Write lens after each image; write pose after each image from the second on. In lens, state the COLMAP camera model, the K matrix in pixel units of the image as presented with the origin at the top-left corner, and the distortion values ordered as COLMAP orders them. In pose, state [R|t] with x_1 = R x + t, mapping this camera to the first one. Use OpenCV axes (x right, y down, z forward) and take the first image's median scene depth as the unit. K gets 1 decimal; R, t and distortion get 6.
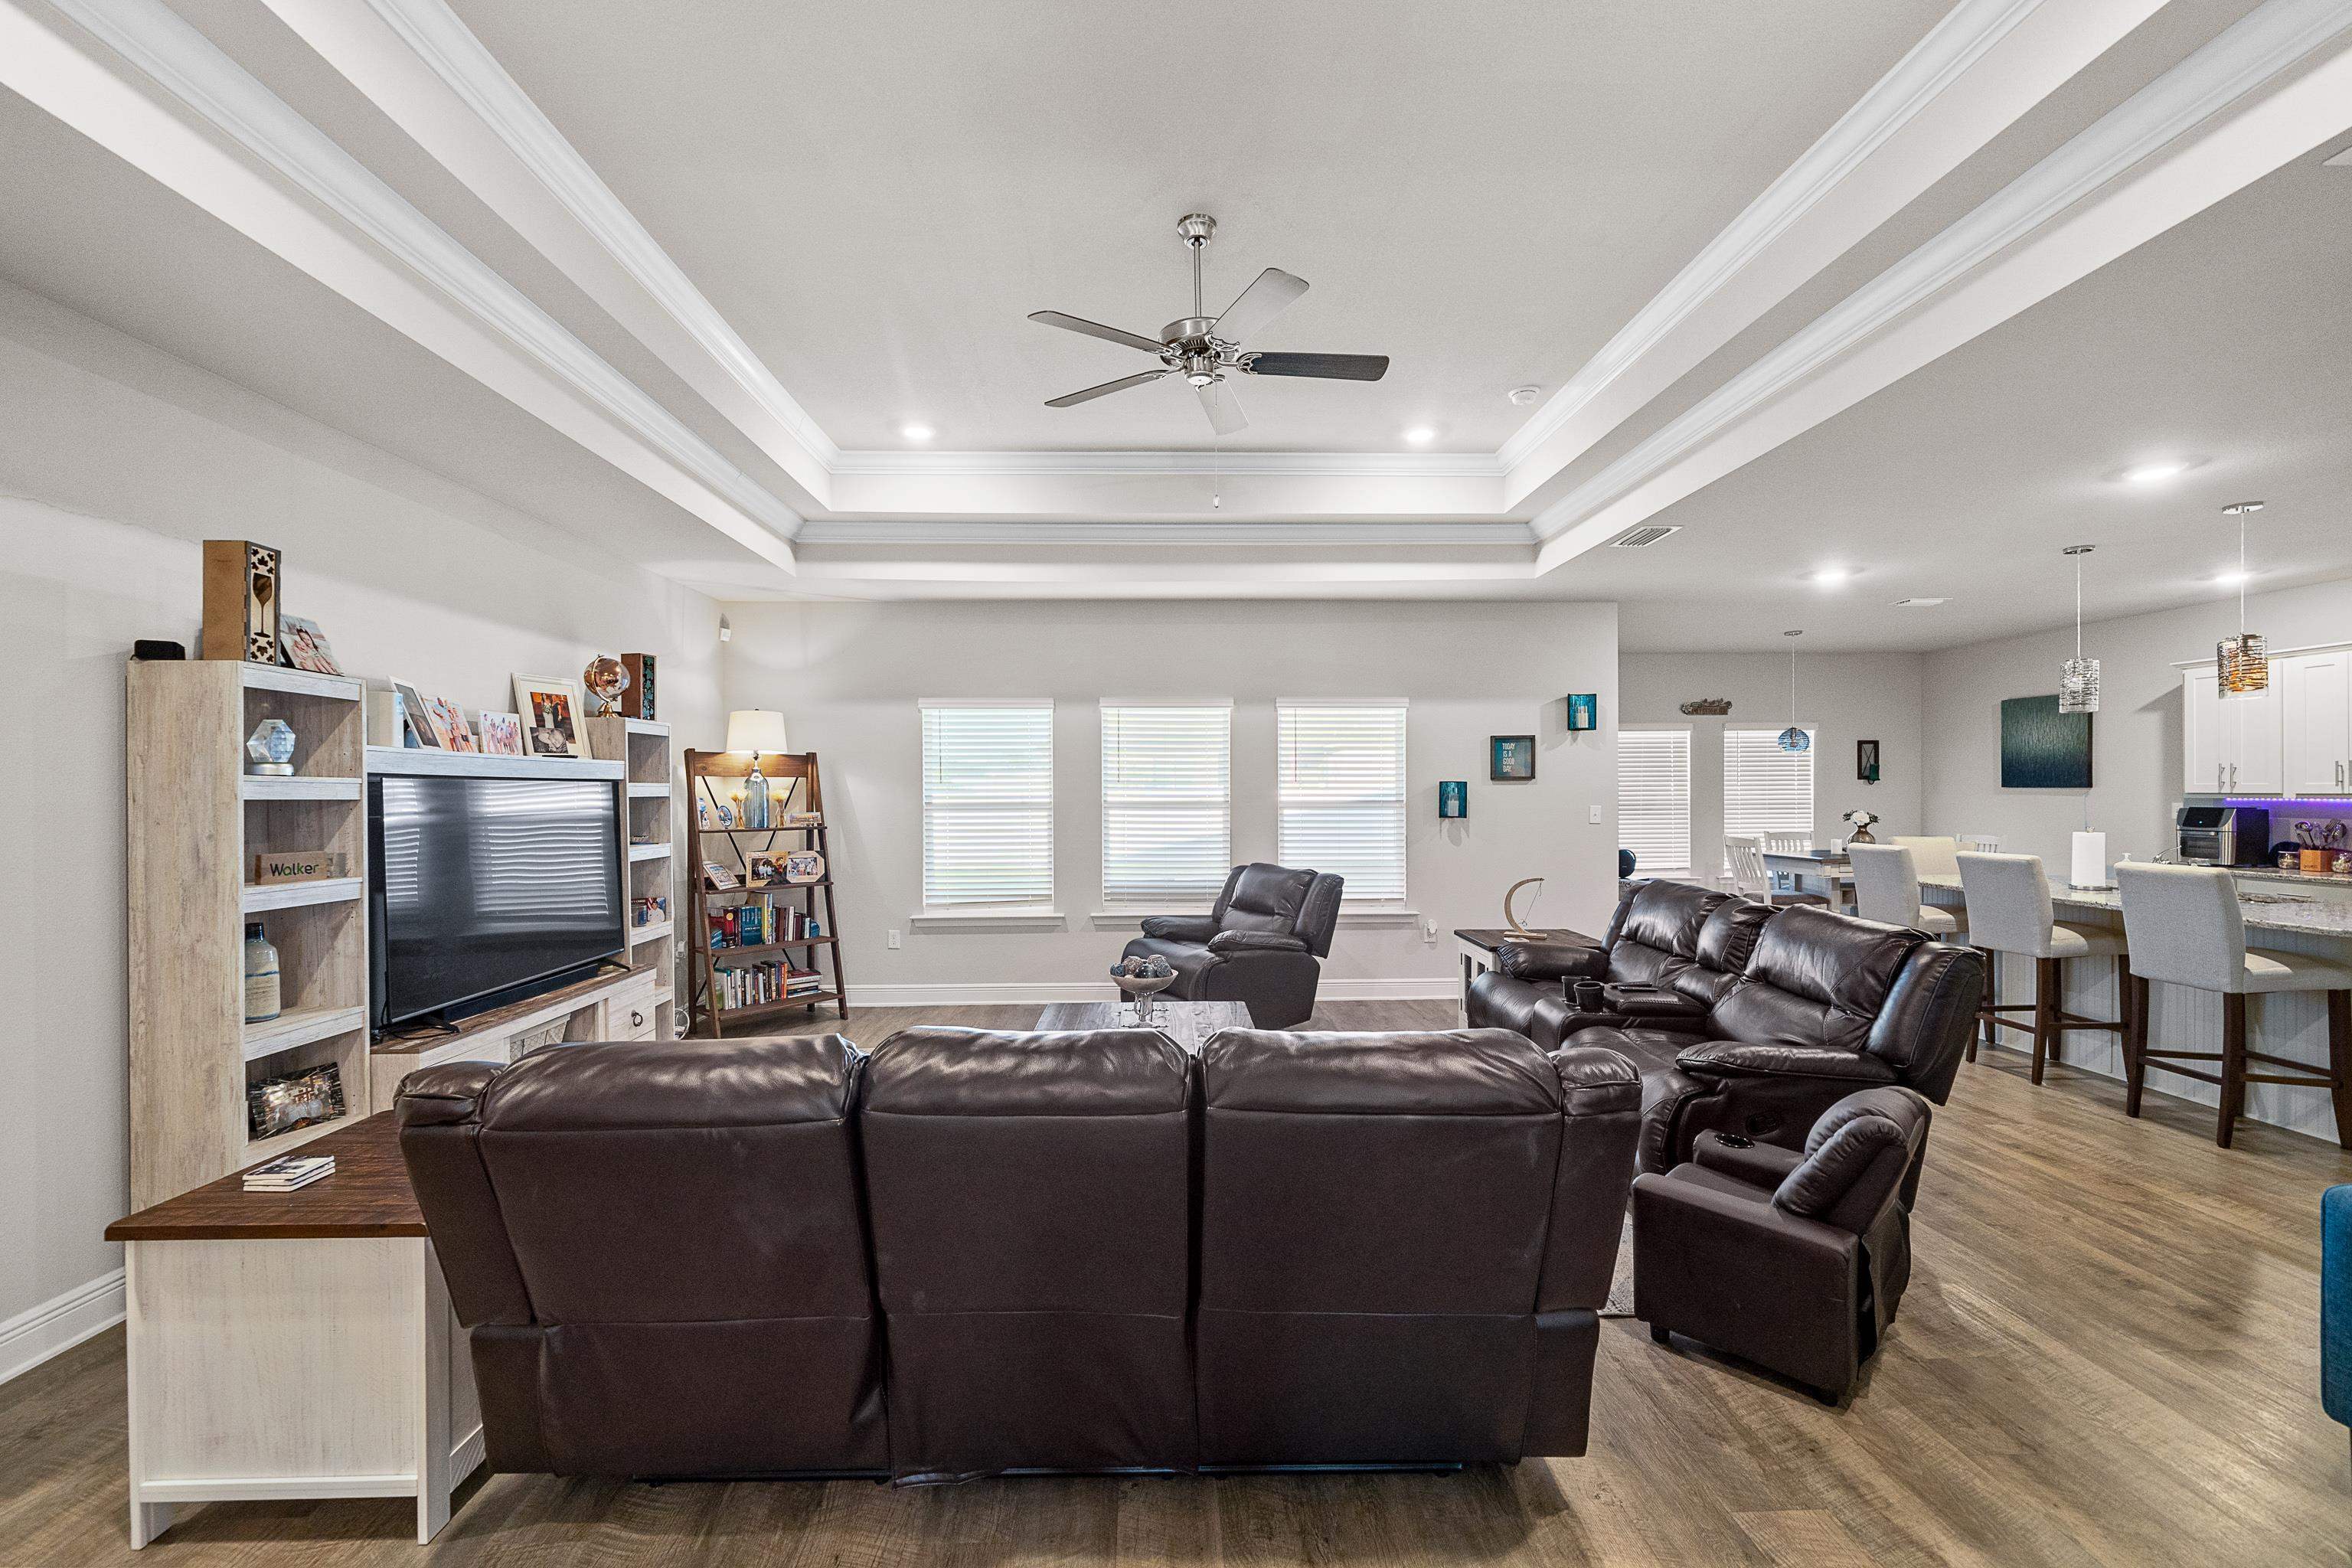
lens RADIAL K [[935.9, 0, 1172.5], [0, 935.9, 790.7], [0, 0, 1]] dist [-0.002597, 0.000023]
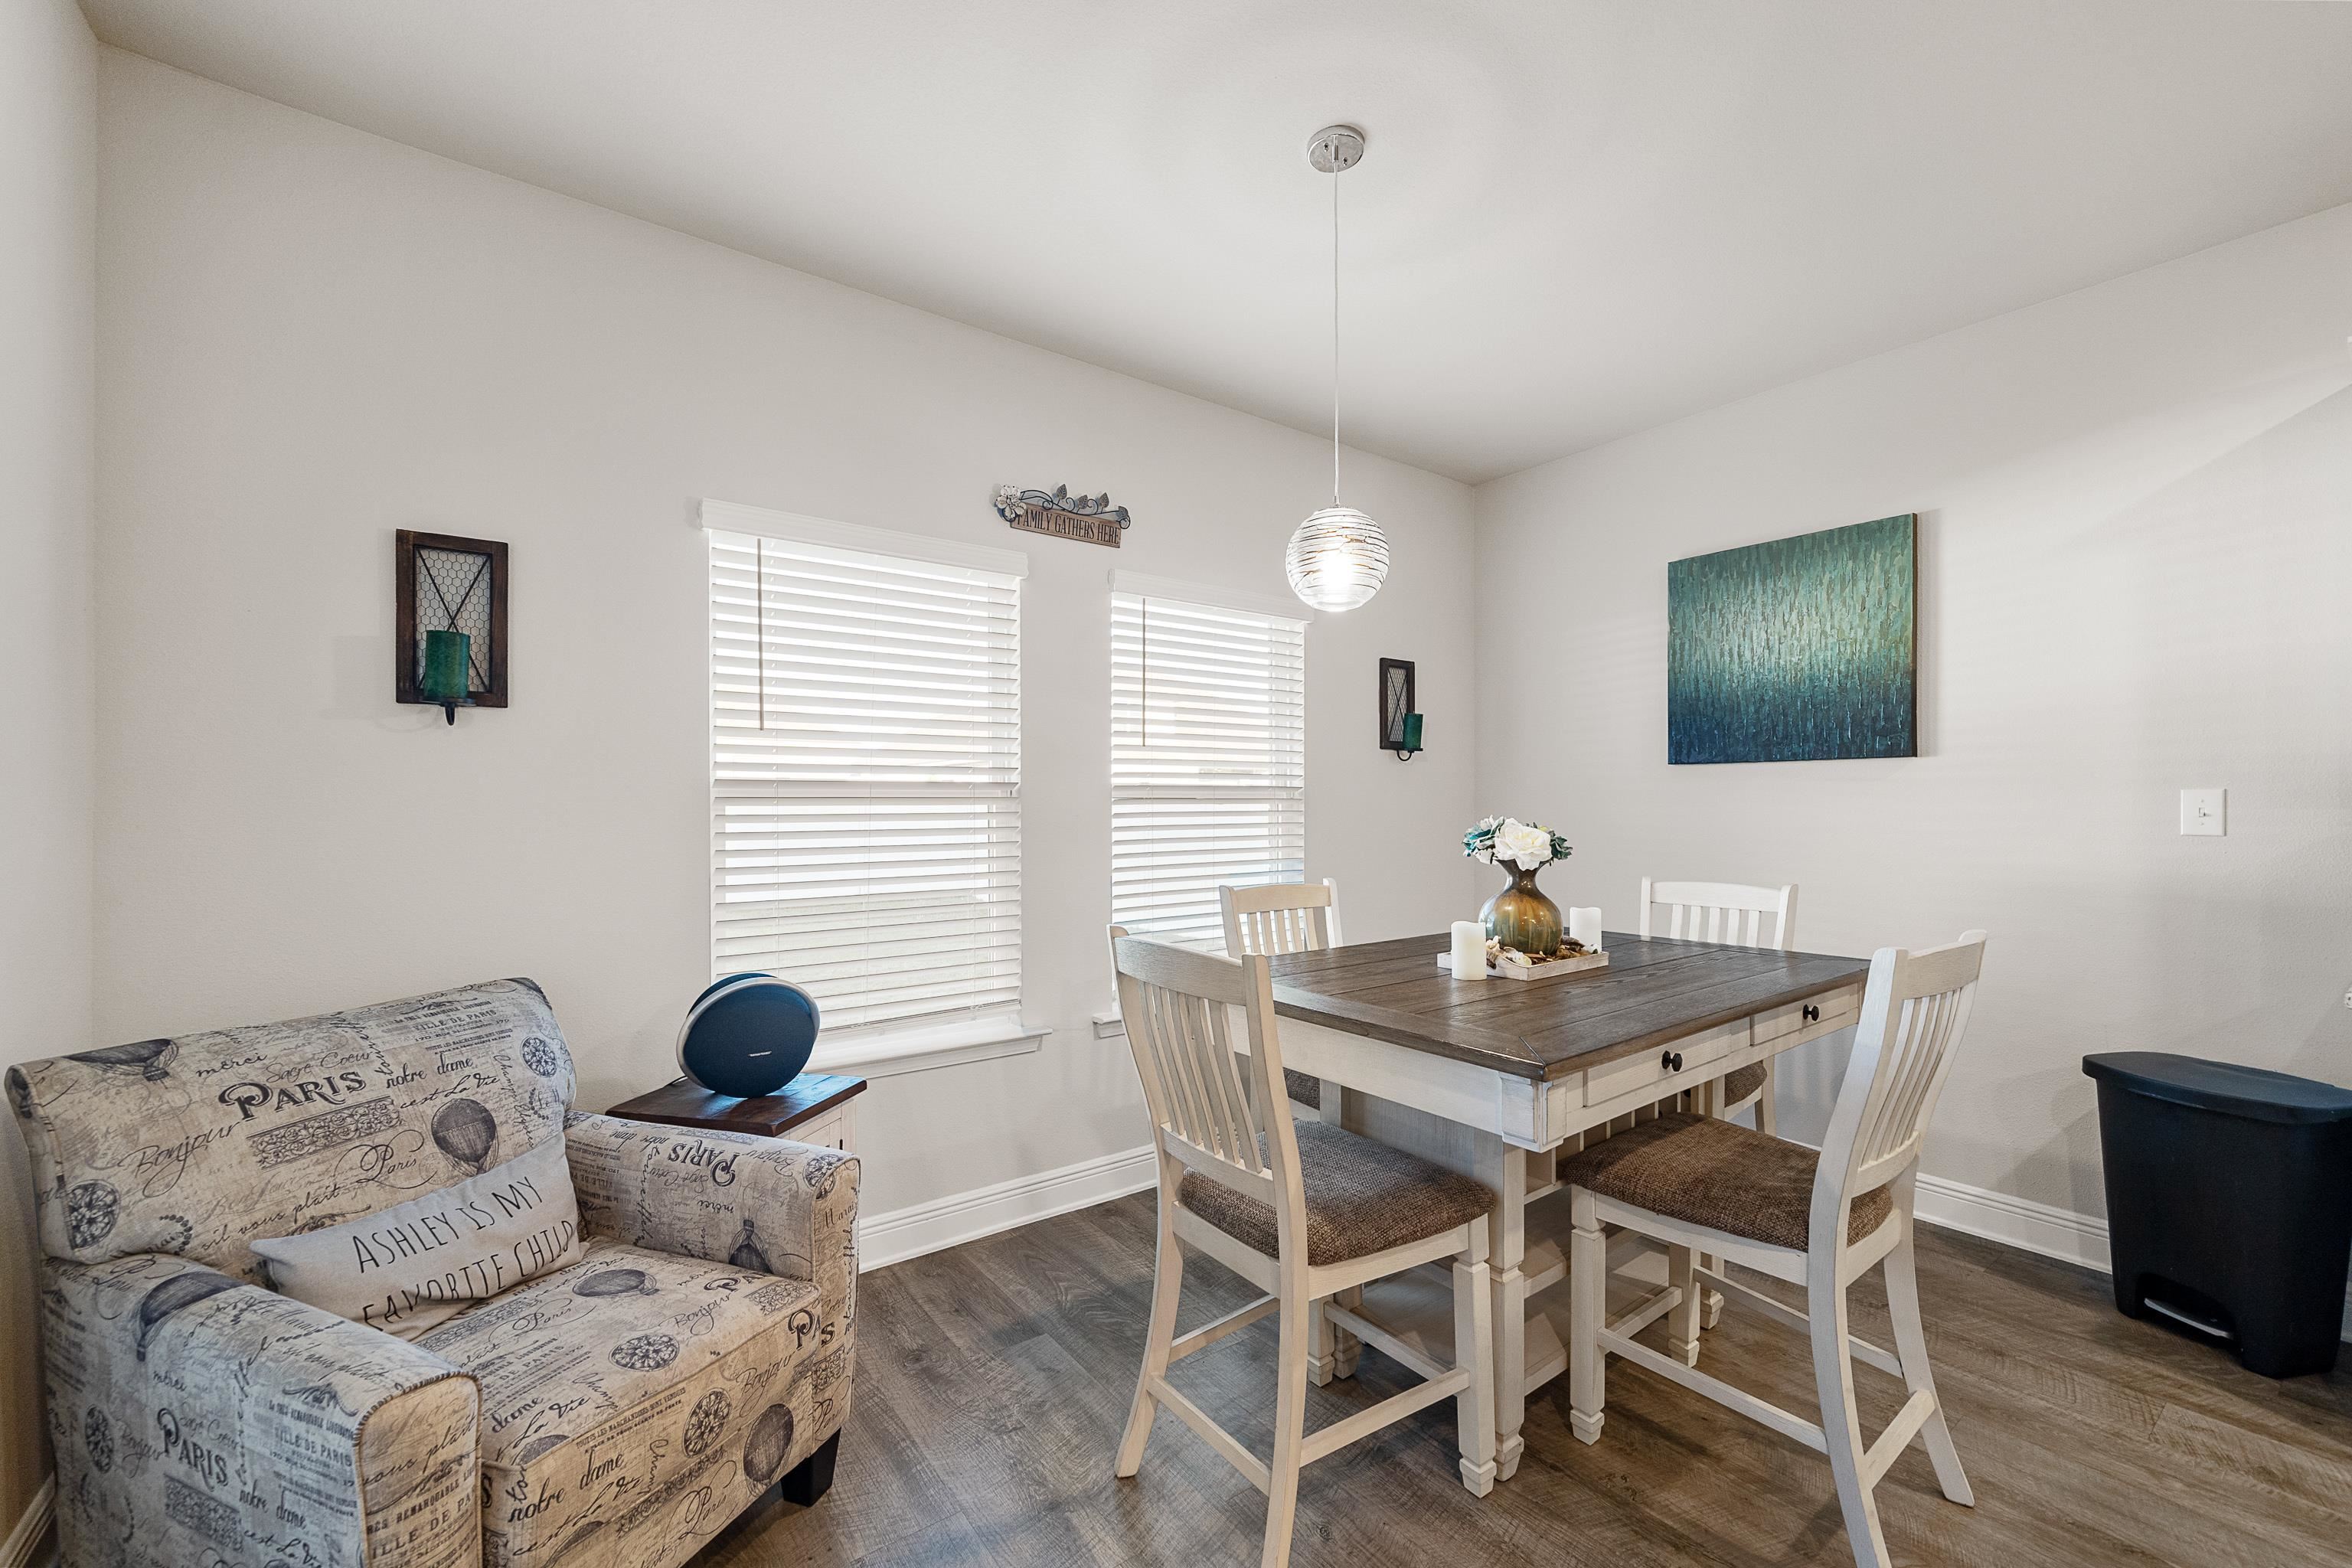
lens RADIAL K [[935.9, 0, 1179.3], [0, 935.9, 800.4], [0, 0, 1]] dist [-0.002597, 0.000023]
pose [[0.820842, 0.008232, 0.571096, 0.569830], [-0.001424, 0.999923, -0.012367, 0.023144], [-0.571153, 0.009338, 0.820790, 0.967373]]
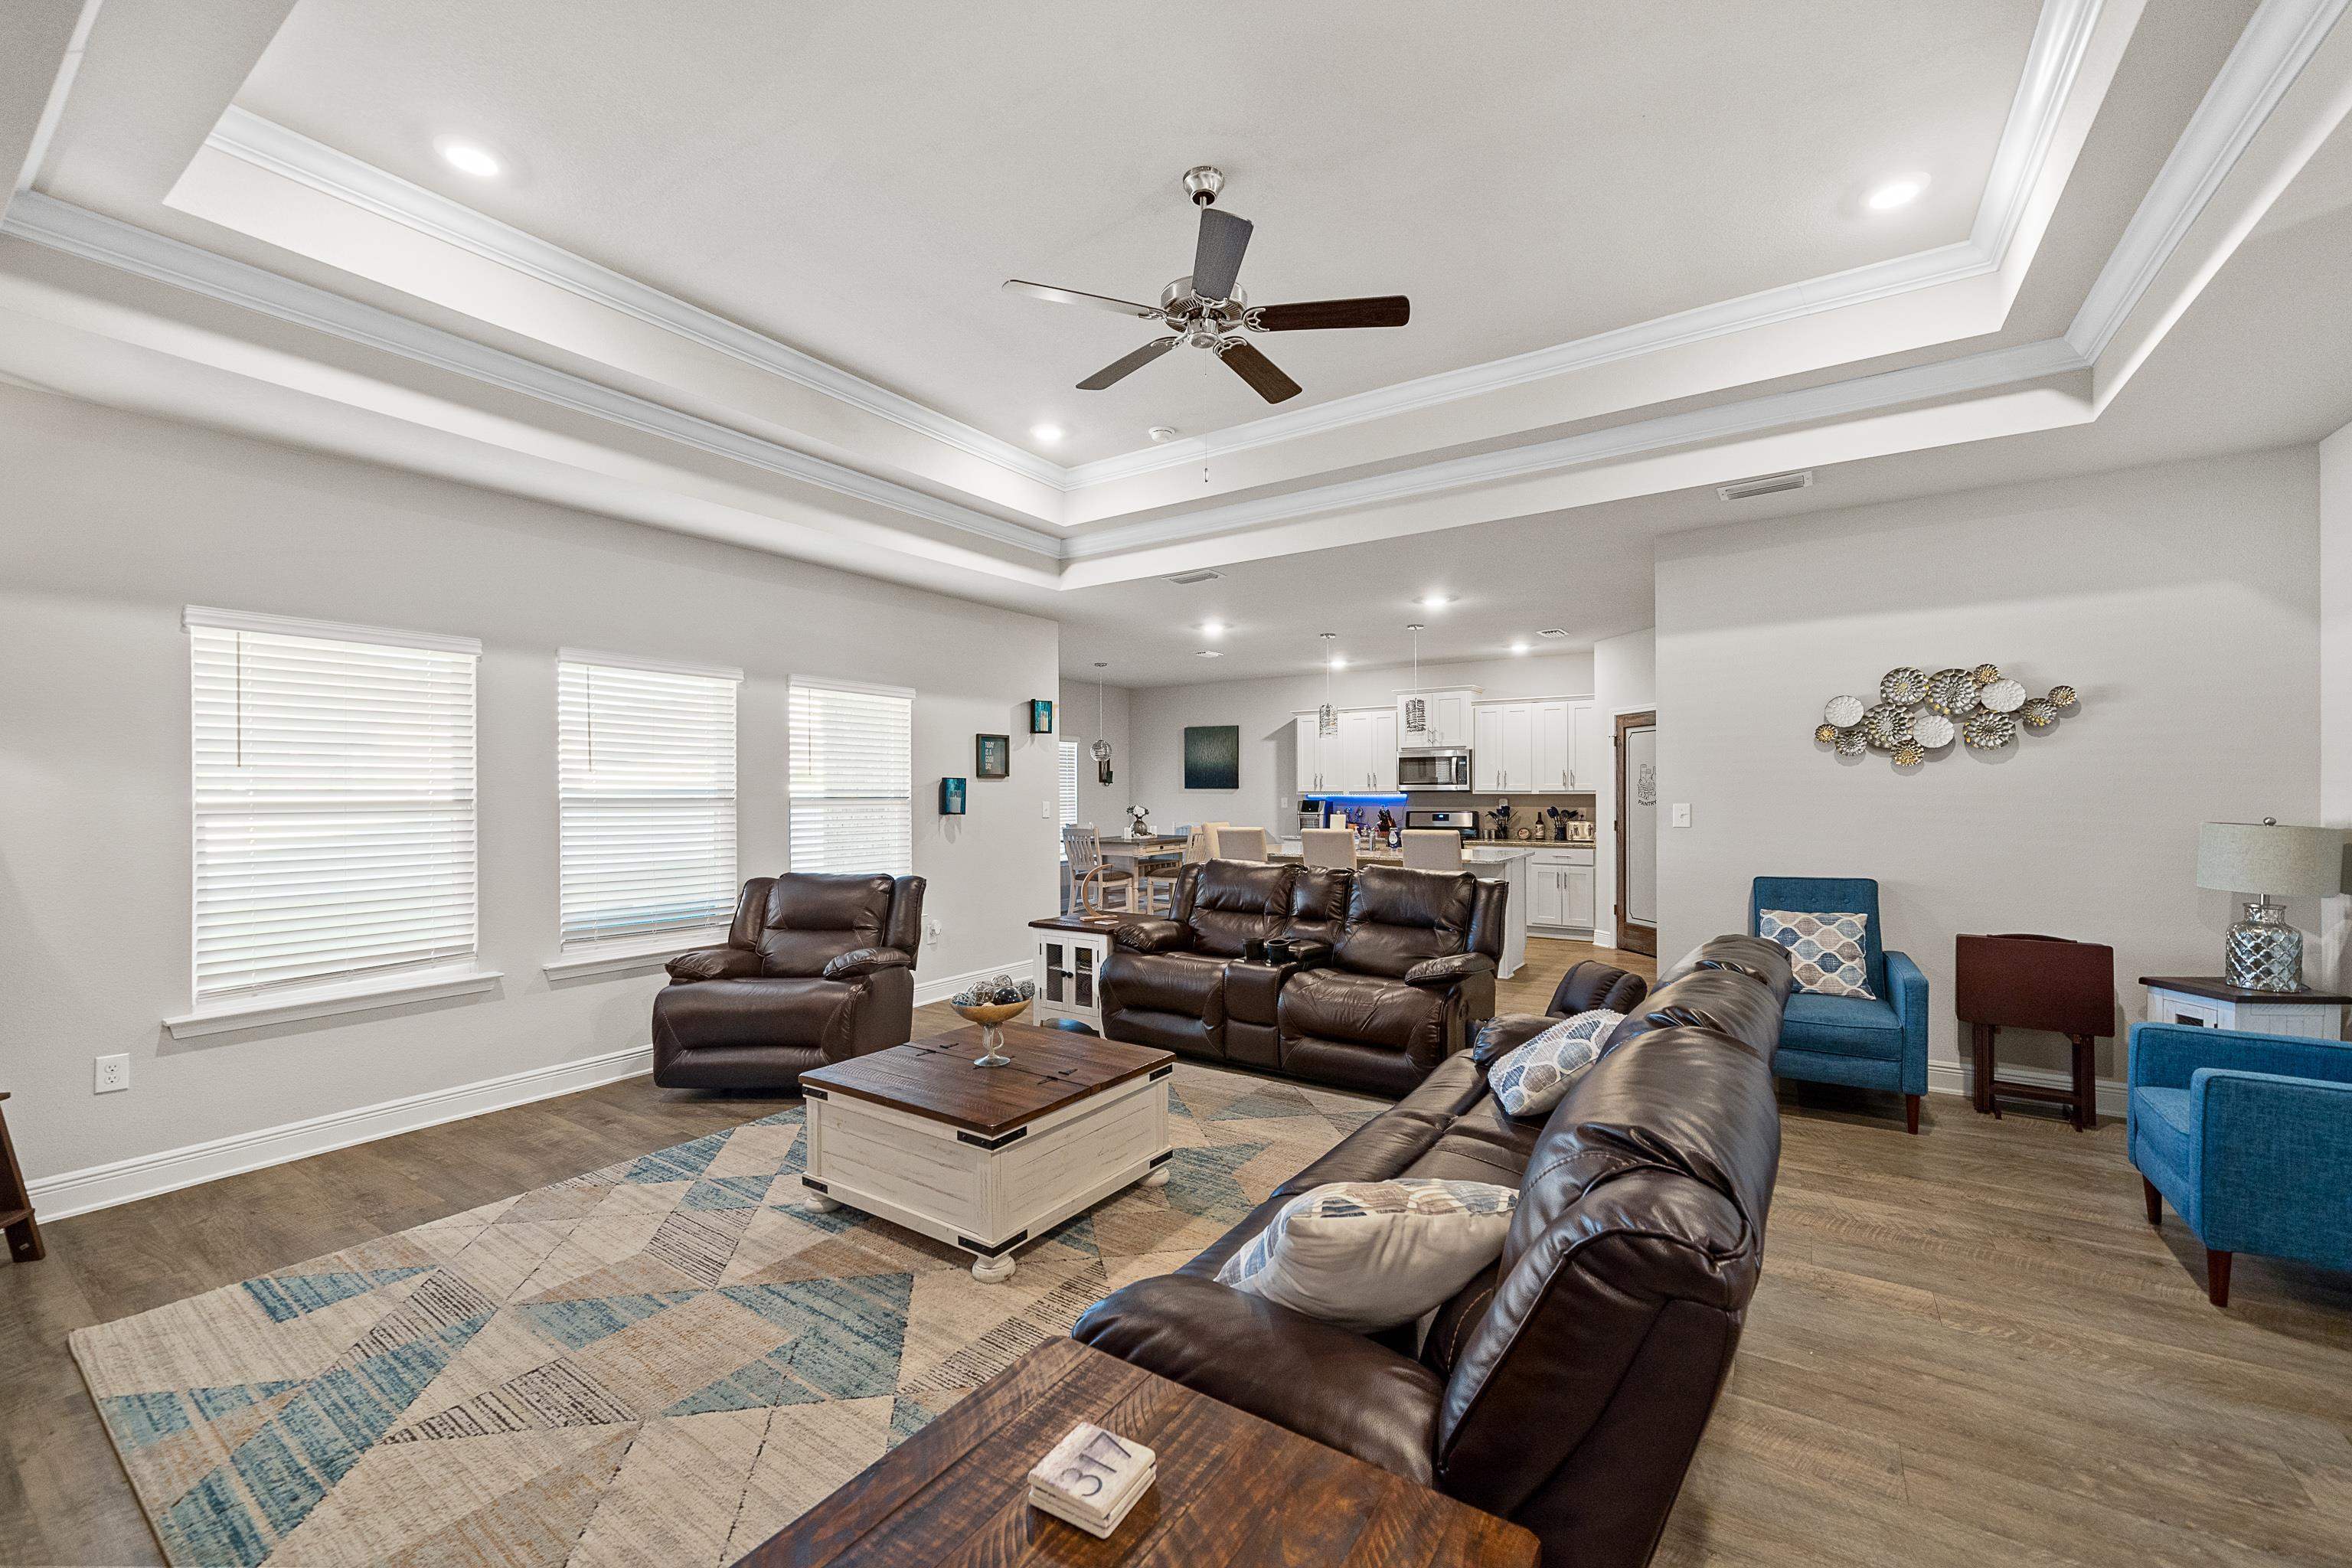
lens RADIAL K [[935.9, 0, 1166.9], [0, 935.9, 788.0], [0, 0, 1]] dist [-0.002597, 0.000023]
pose [[0.576651, 0.005756, 0.816970, -0.377401], [0.002775, 0.999956, -0.009004, 0.010467], [-0.816986, 0.007460, 0.576609, 0.240618]]
